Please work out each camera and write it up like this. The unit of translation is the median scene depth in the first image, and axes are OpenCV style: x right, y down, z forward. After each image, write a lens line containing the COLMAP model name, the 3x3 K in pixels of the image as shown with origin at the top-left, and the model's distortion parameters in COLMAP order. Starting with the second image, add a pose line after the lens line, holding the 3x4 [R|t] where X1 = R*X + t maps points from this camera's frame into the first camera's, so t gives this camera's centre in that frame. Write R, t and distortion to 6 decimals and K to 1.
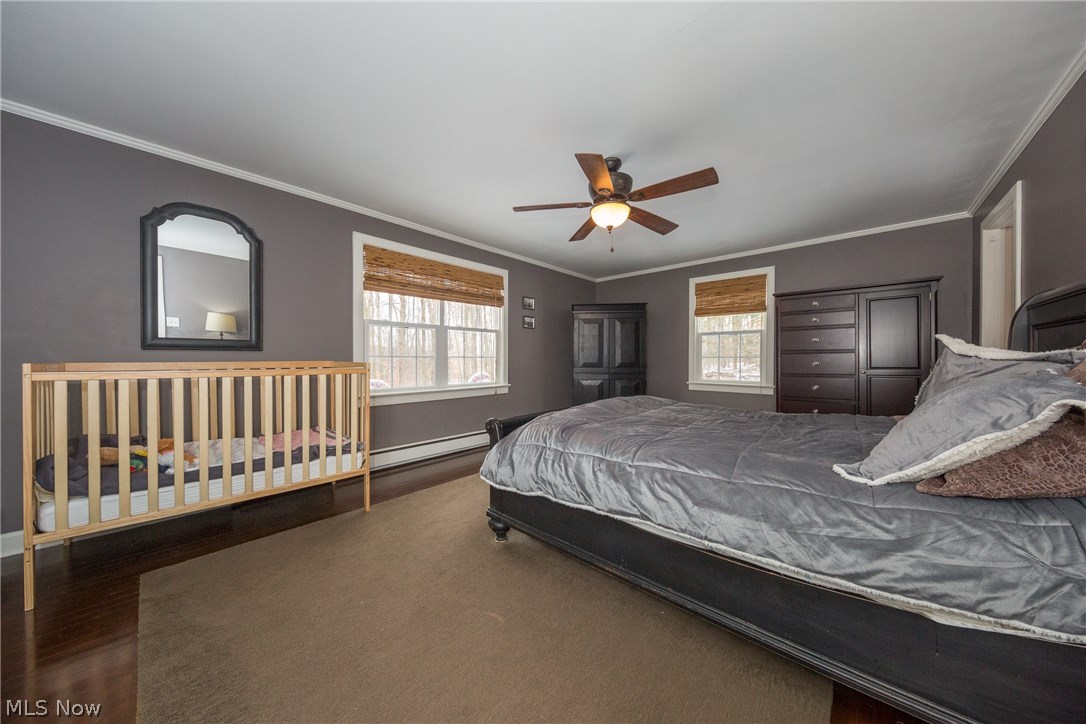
lens RADIAL K [[357.6, 0, 543.0], [0, 357.6, 362.0], [0, 0, 1]] dist [-0.000272, -0.000021]
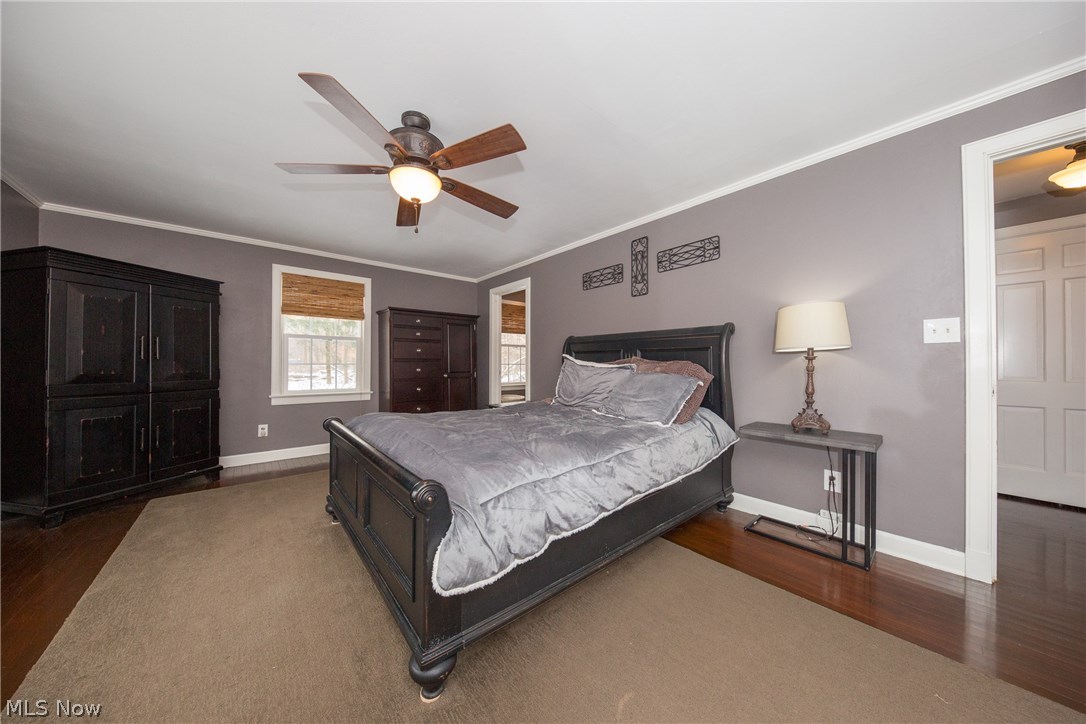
lens RADIAL K [[347.8, 0, 543.0], [0, 347.8, 362.0], [0, 0, 1]] dist [0.000294, 0.000007]
pose [[0.148073, 0.010782, 0.988918, -0.296663], [0.004508, 0.999923, -0.011578, -0.006456], [-0.988966, 0.006173, 0.148013, 0.343127]]
